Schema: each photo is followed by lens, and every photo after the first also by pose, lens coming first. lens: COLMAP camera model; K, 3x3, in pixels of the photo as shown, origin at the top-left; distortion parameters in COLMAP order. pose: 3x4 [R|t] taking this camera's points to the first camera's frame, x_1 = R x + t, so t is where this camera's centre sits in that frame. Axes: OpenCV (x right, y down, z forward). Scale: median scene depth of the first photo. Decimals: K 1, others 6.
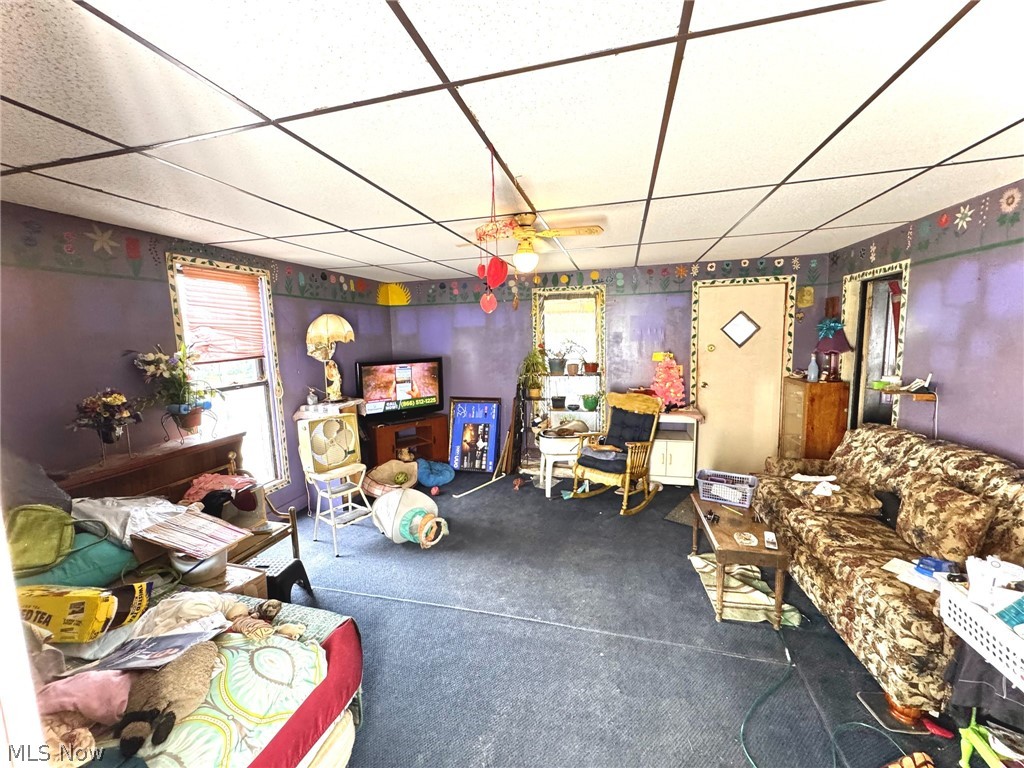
lens RADIAL K [[413.3, 0, 512.9], [0, 413.3, 382.2], [0, 0, 1]] dist [0.000453, -0.000455]
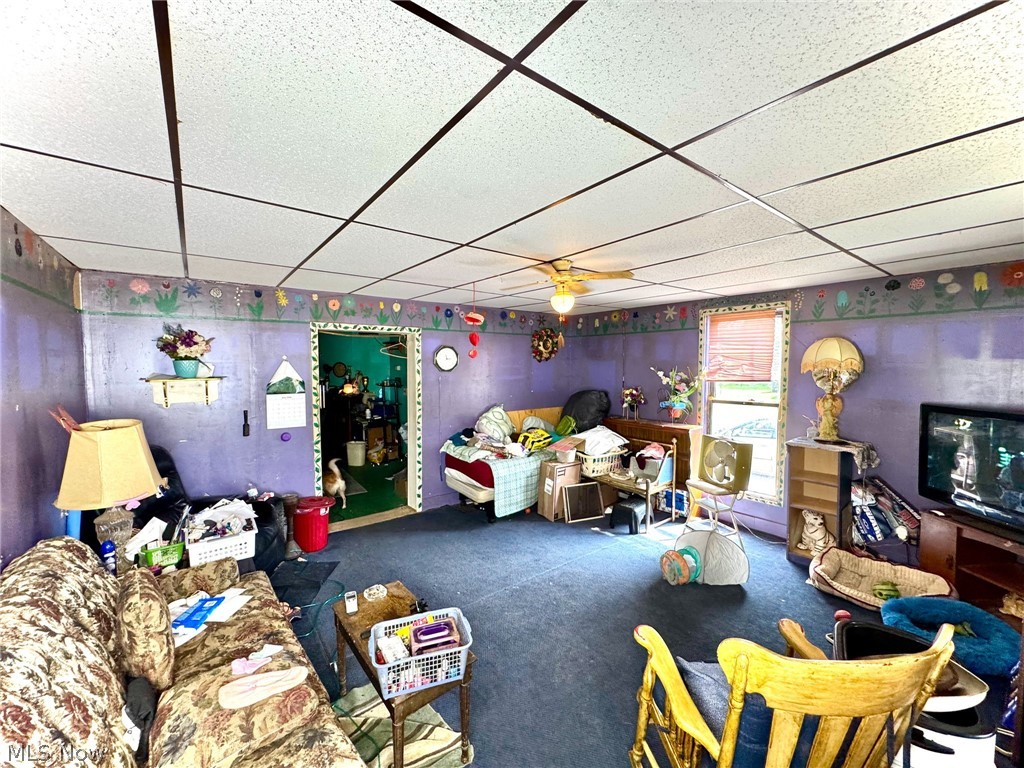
lens RADIAL K [[413.3, 0, 511.9], [0, 413.3, 382.0], [0, 0, 1]] dist [0.000453, -0.000455]
pose [[-0.610280, 0.056004, -0.790204, 0.741483], [-0.080066, 0.988030, 0.131860, -0.158196], [0.788129, 0.143740, -0.598491, 1.182980]]
